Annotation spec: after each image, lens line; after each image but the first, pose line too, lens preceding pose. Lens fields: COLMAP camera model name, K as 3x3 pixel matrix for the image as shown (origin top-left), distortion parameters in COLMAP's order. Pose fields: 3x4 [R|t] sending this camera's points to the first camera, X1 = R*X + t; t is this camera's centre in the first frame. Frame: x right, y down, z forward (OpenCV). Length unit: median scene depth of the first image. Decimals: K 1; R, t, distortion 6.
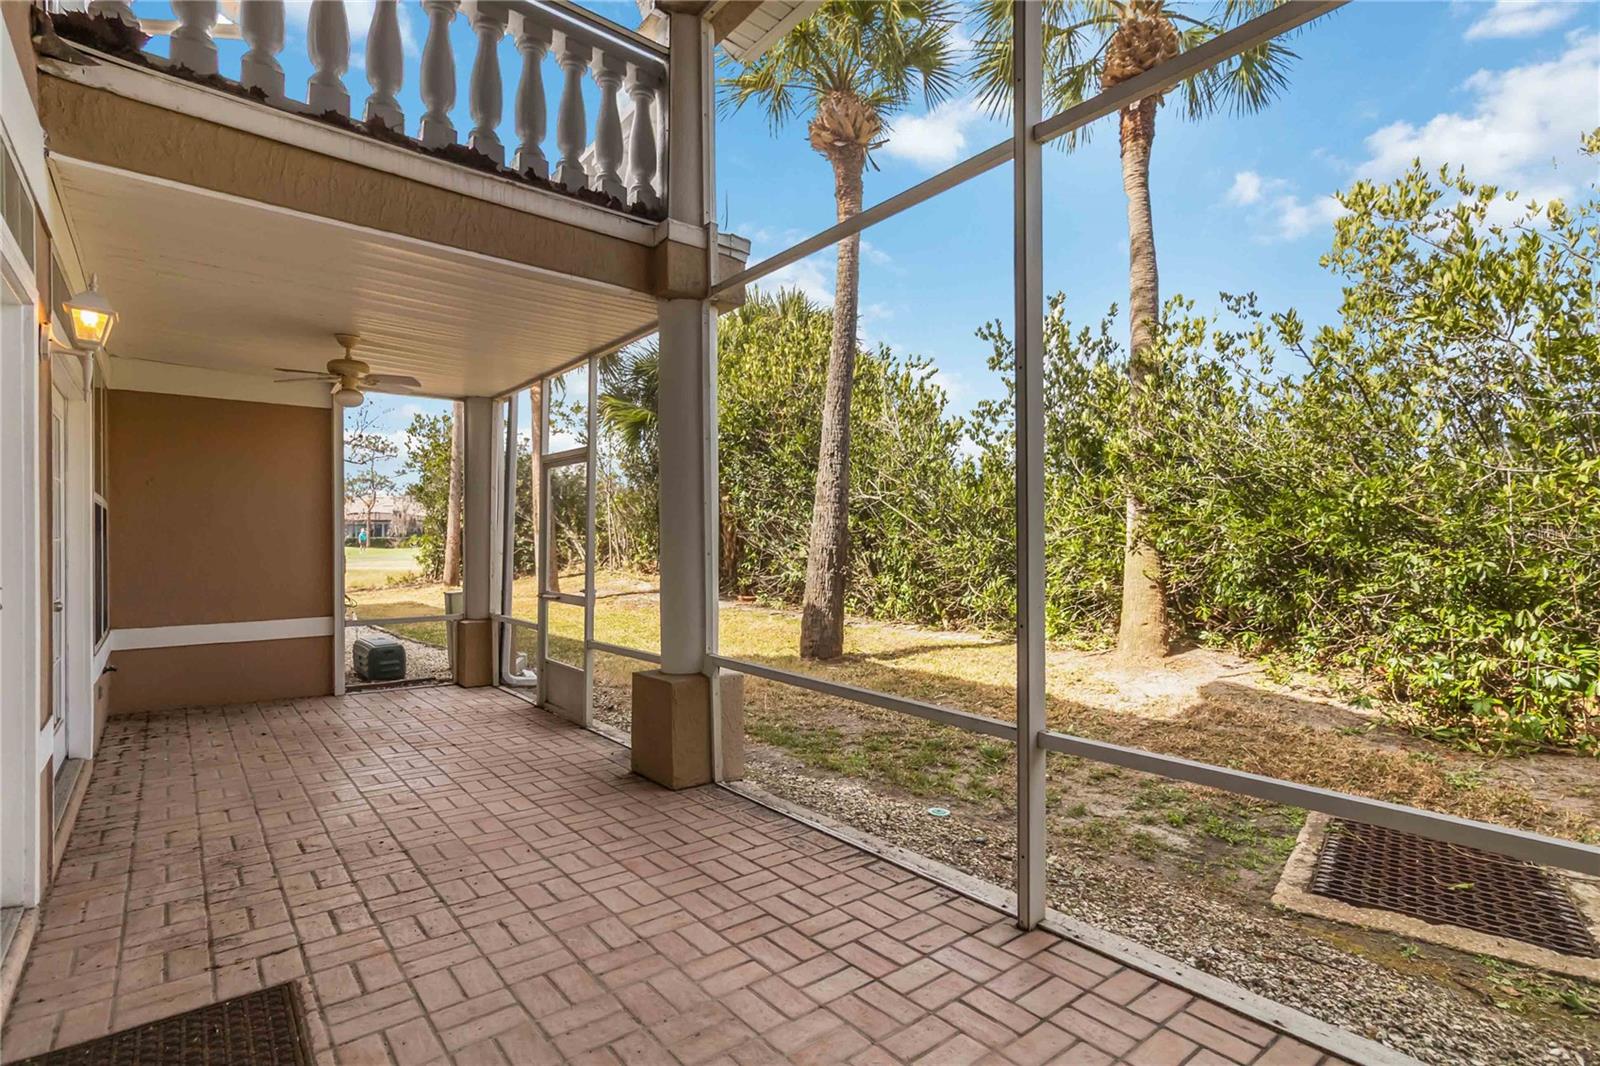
lens RADIAL K [[750.7, 0, 835.0], [0, 750.7, 535.9], [0, 0, 1]] dist [-0.001235, 0.000051]
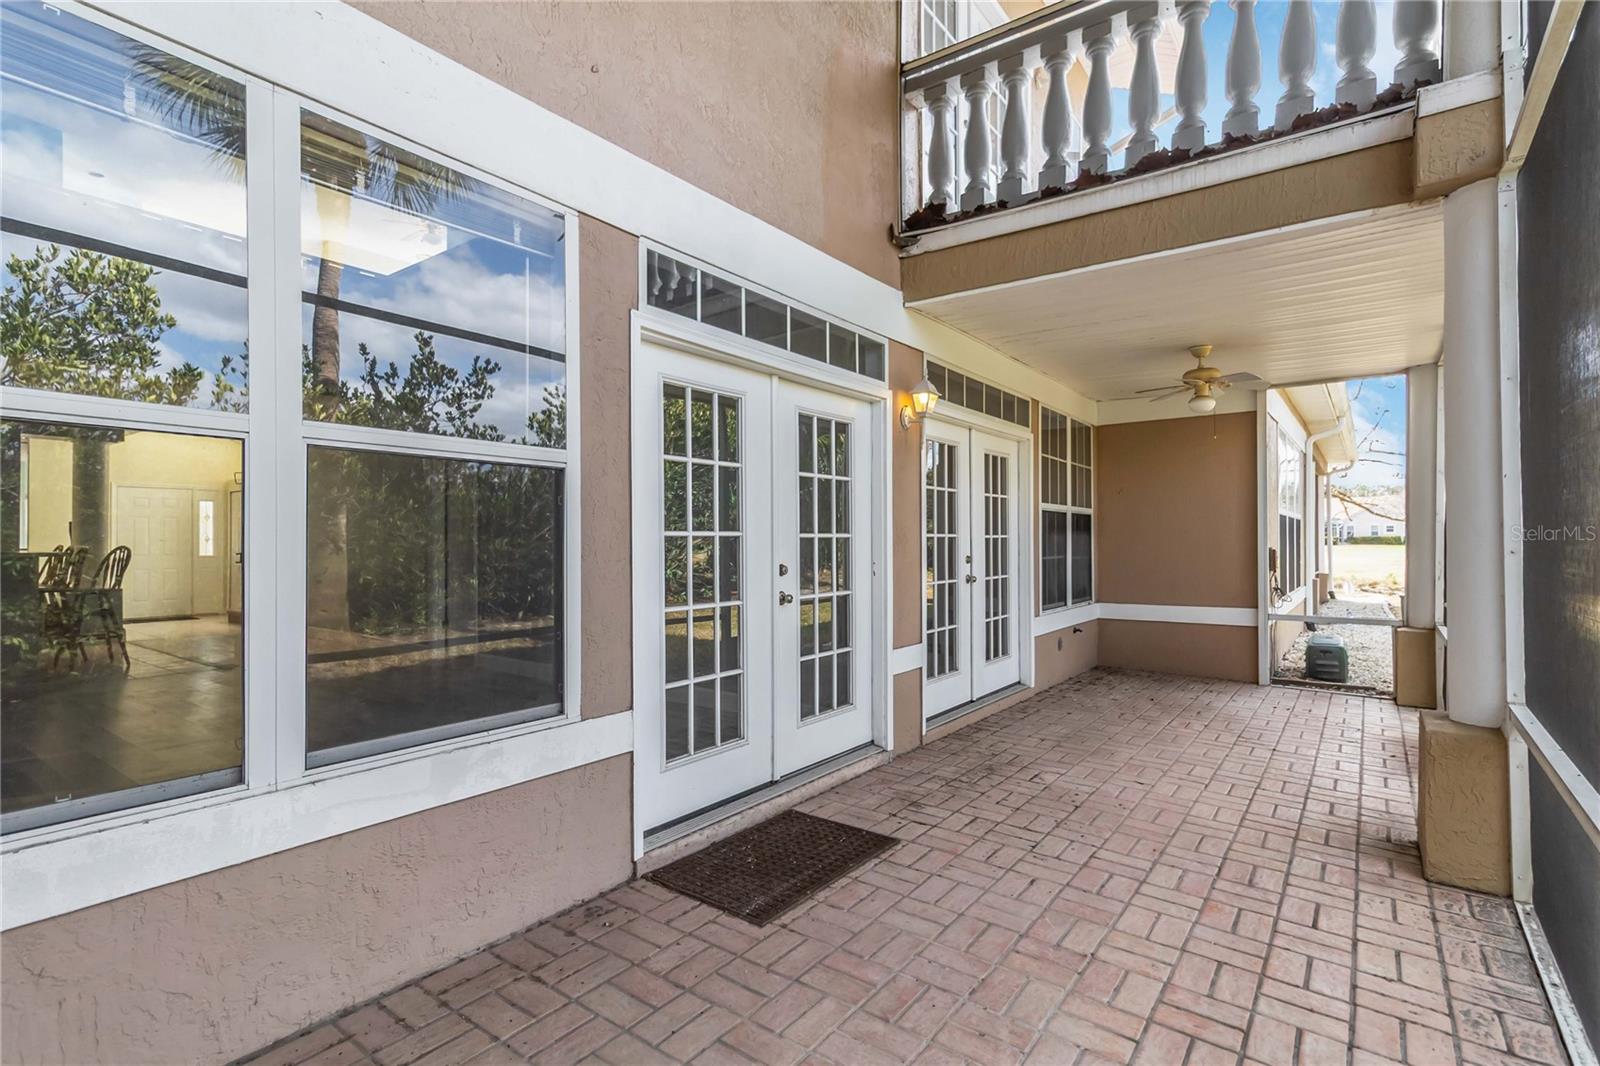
lens RADIAL K [[750.7, 0, 835.0], [0, 750.7, 535.9], [0, 0, 1]] dist [-0.001235, 0.000051]
pose [[0.256371, -0.007894, -0.966546, 0.371784], [0.010161, 0.999933, -0.005472, 0.008290], [0.966525, -0.008419, 0.256434, 0.296233]]
